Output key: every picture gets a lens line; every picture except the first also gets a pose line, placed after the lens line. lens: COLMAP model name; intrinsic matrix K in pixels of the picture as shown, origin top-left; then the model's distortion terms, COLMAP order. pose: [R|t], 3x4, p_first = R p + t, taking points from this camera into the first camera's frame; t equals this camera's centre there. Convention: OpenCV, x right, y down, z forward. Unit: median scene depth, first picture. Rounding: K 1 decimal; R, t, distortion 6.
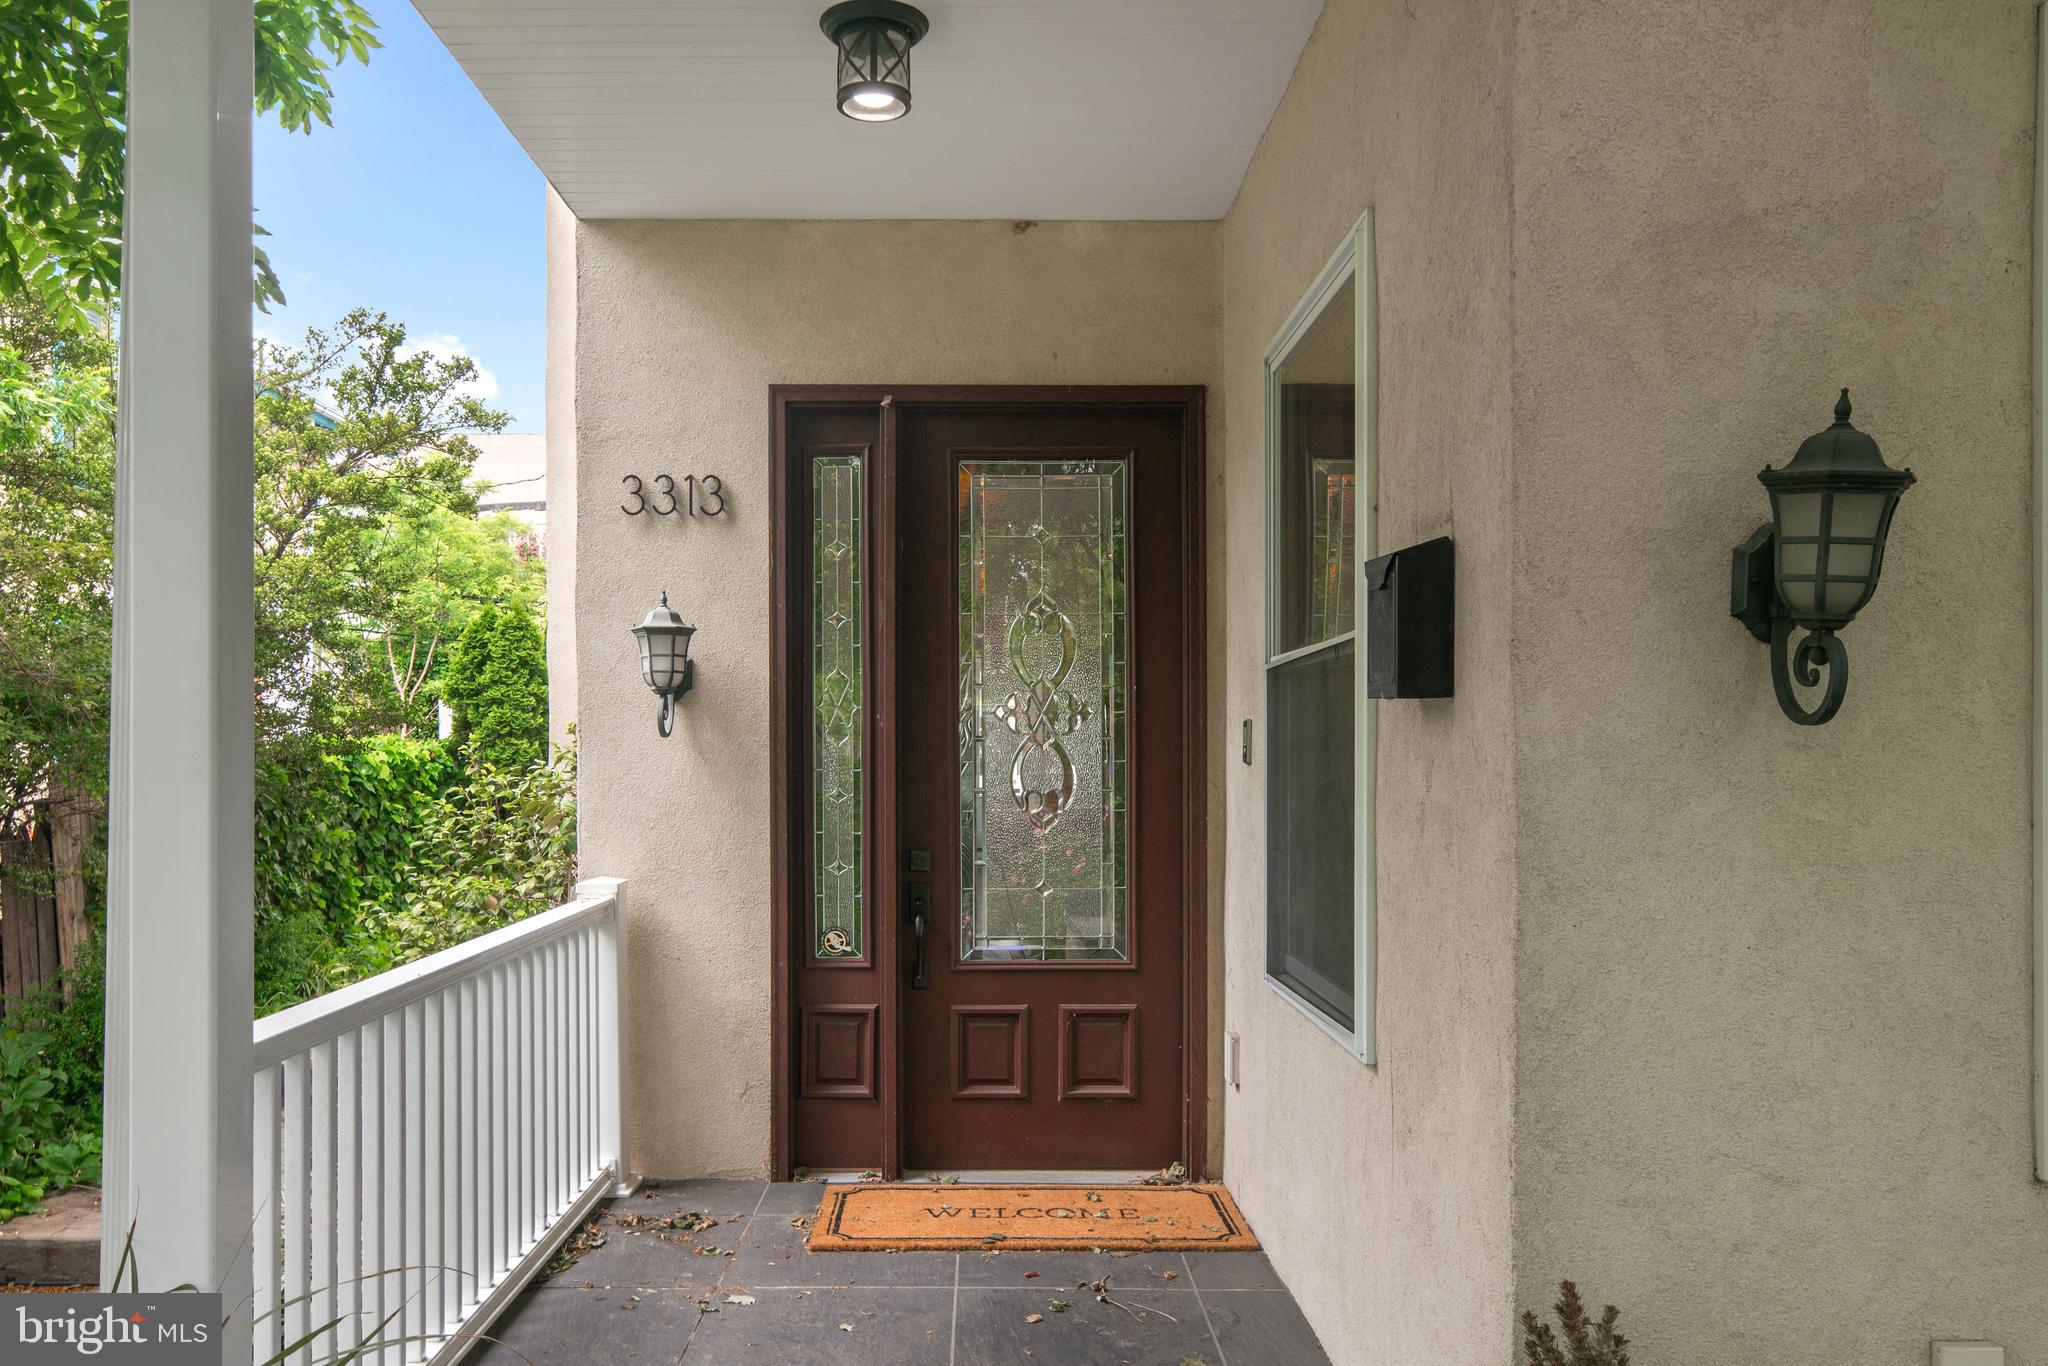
lens RADIAL K [[1577.1, 0, 1043.0], [0, 1577.1, 748.8], [0, 0, 1]] dist [0.001694, -0.001827]
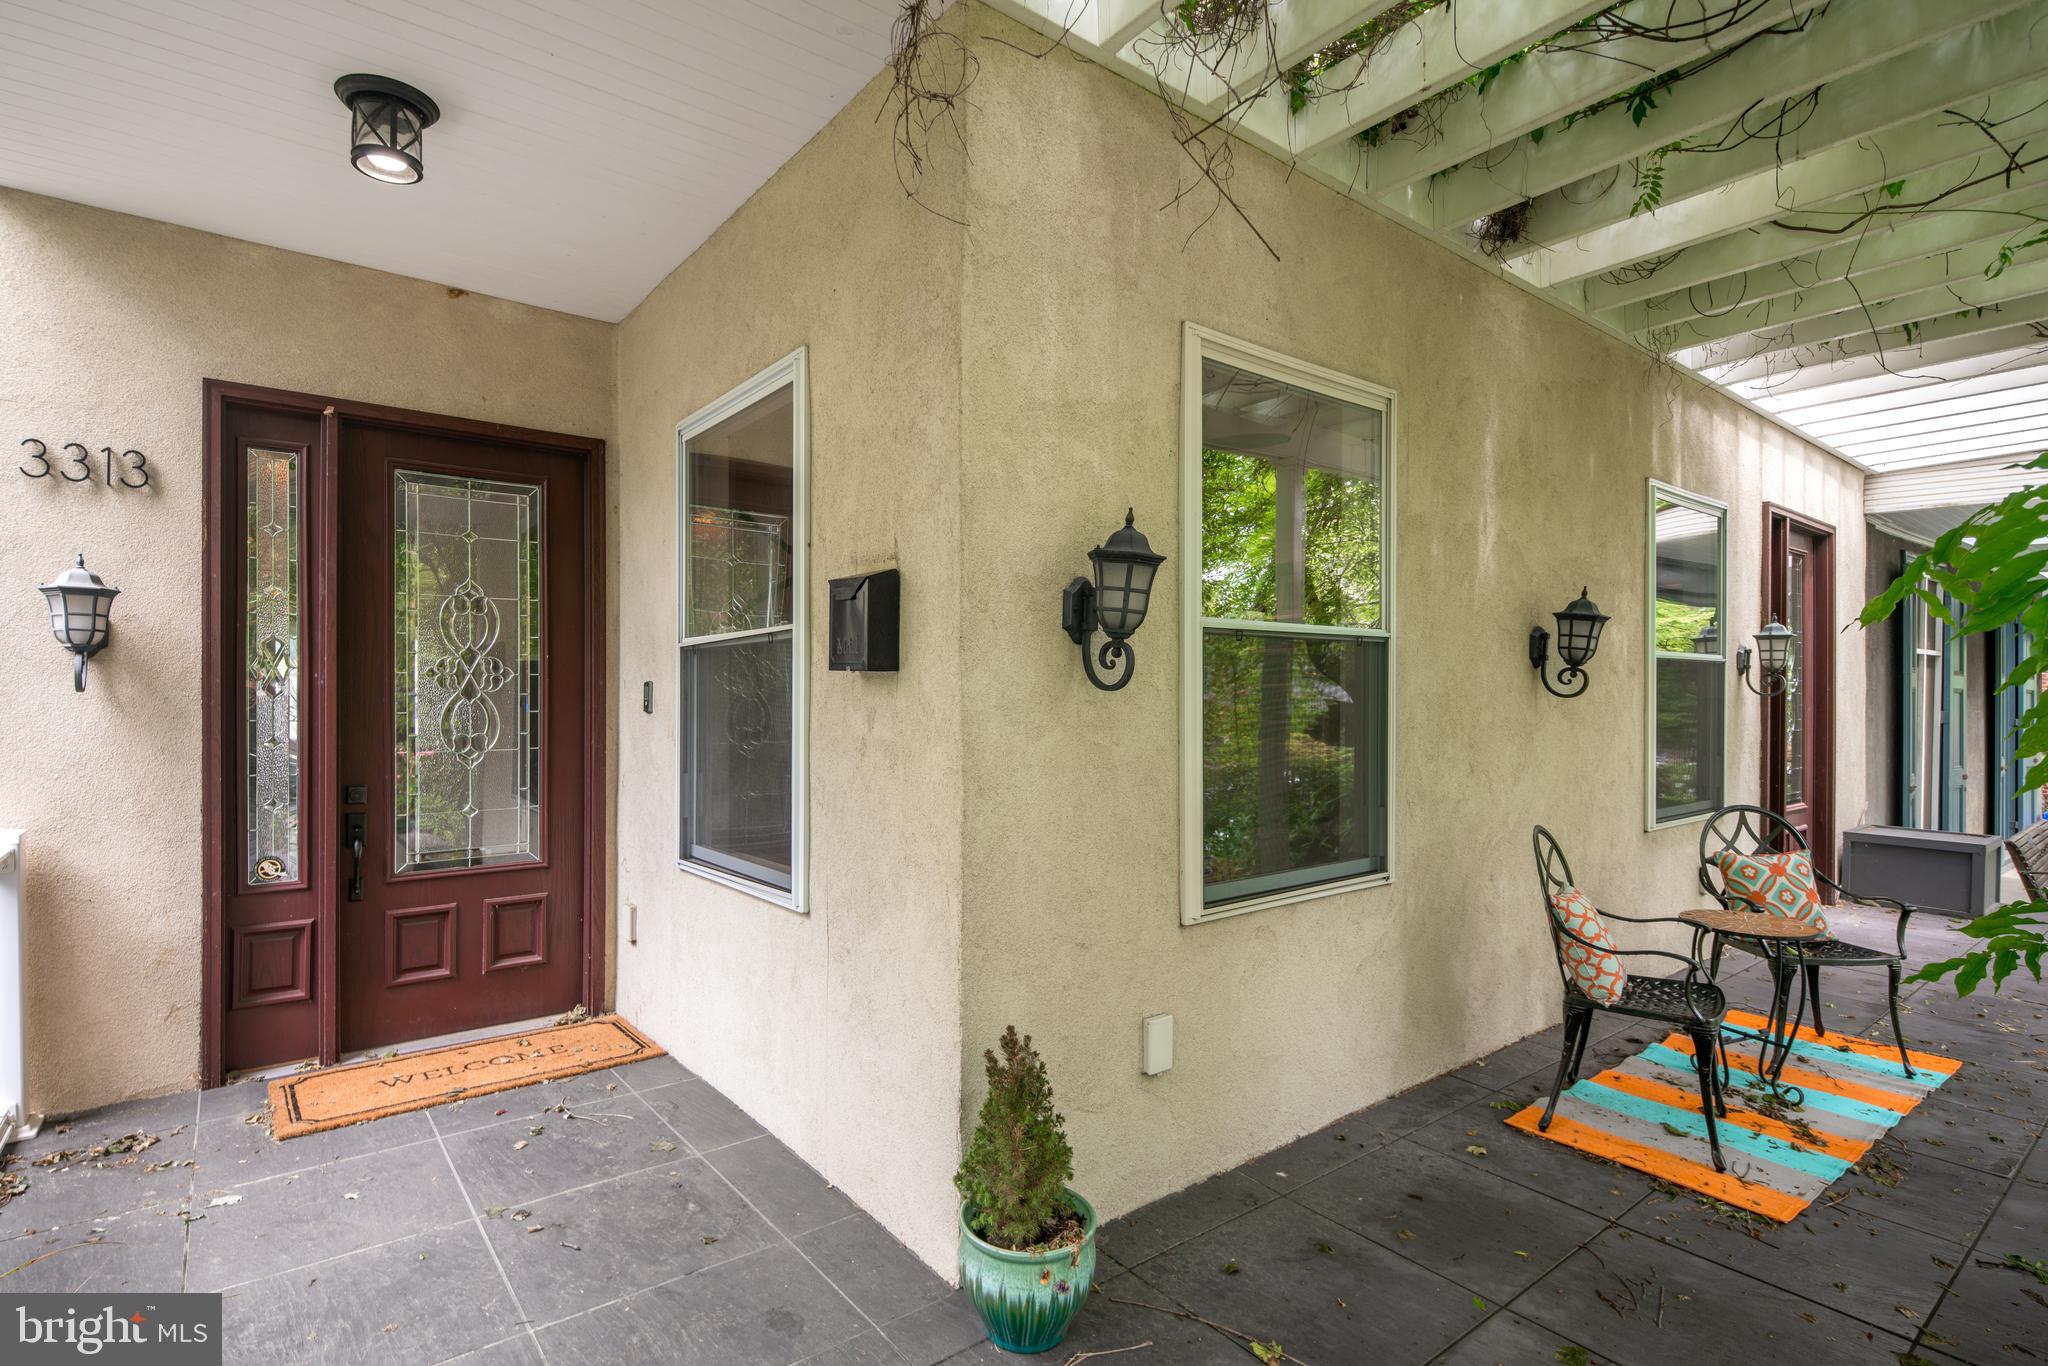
lens RADIAL K [[1004.9, 0, 1017.7], [0, 1004.9, 692.3], [0, 0, 1]] dist [-0.001627, -0.001428]
pose [[0.784302, 0.003779, 0.620367, -0.183570], [-0.000110, 0.999982, -0.005952, -0.003788], [-0.620379, 0.004600, 0.784289, 0.095125]]
